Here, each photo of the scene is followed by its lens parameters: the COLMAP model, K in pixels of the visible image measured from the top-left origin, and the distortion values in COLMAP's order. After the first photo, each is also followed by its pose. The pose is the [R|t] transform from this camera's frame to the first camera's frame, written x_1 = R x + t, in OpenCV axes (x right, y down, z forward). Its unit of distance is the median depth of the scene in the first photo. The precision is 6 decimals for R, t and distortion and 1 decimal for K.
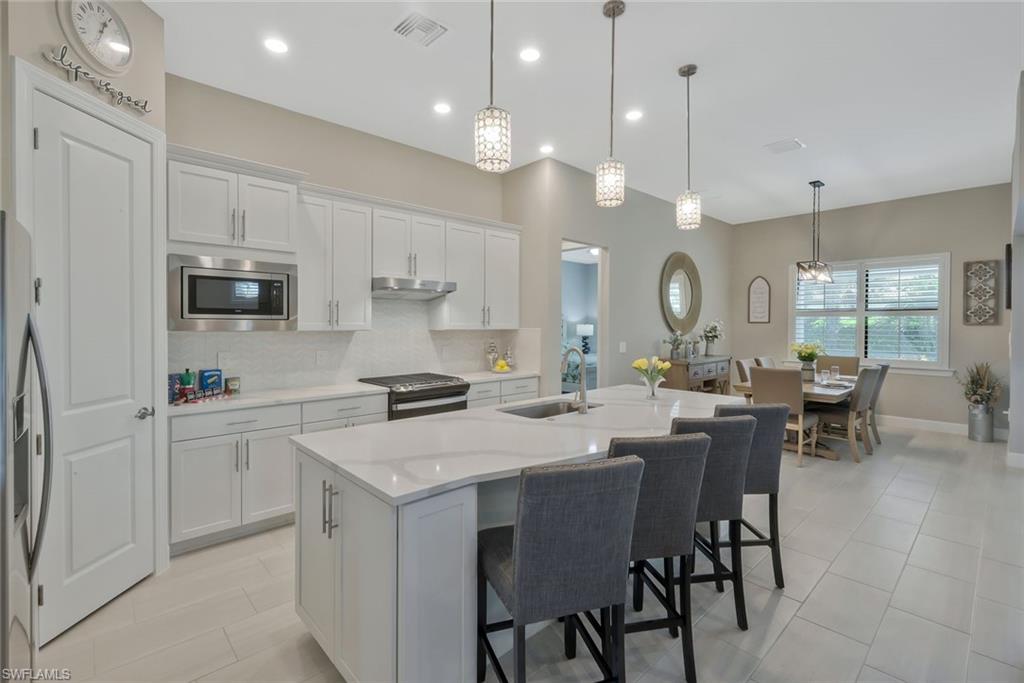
lens RADIAL K [[459.0, 0, 498.8], [0, 459.0, 322.4], [0, 0, 1]] dist [-0.000779, -0.000020]
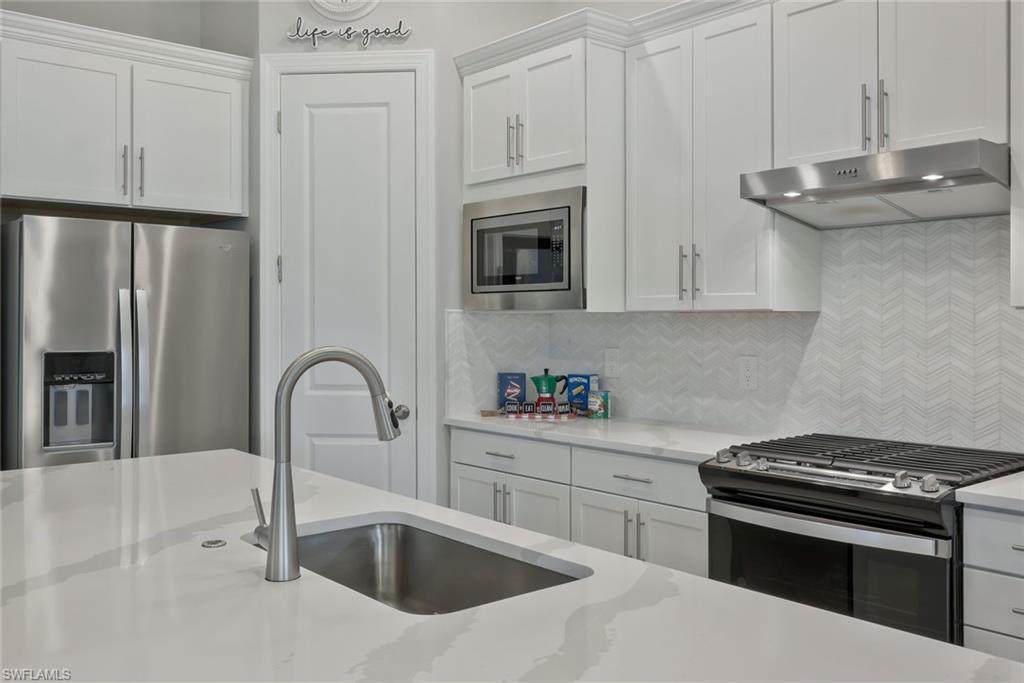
lens RADIAL K [[901.3, 0, 513.8], [0, 901.3, 318.0], [0, 0, 1]] dist [0.006162, 0.004030]
pose [[-0.032242, -0.005561, -0.999465, 0.551927], [0.001676, 0.999983, -0.005618, 0.030363], [0.999479, -0.001856, -0.032232, 0.867504]]
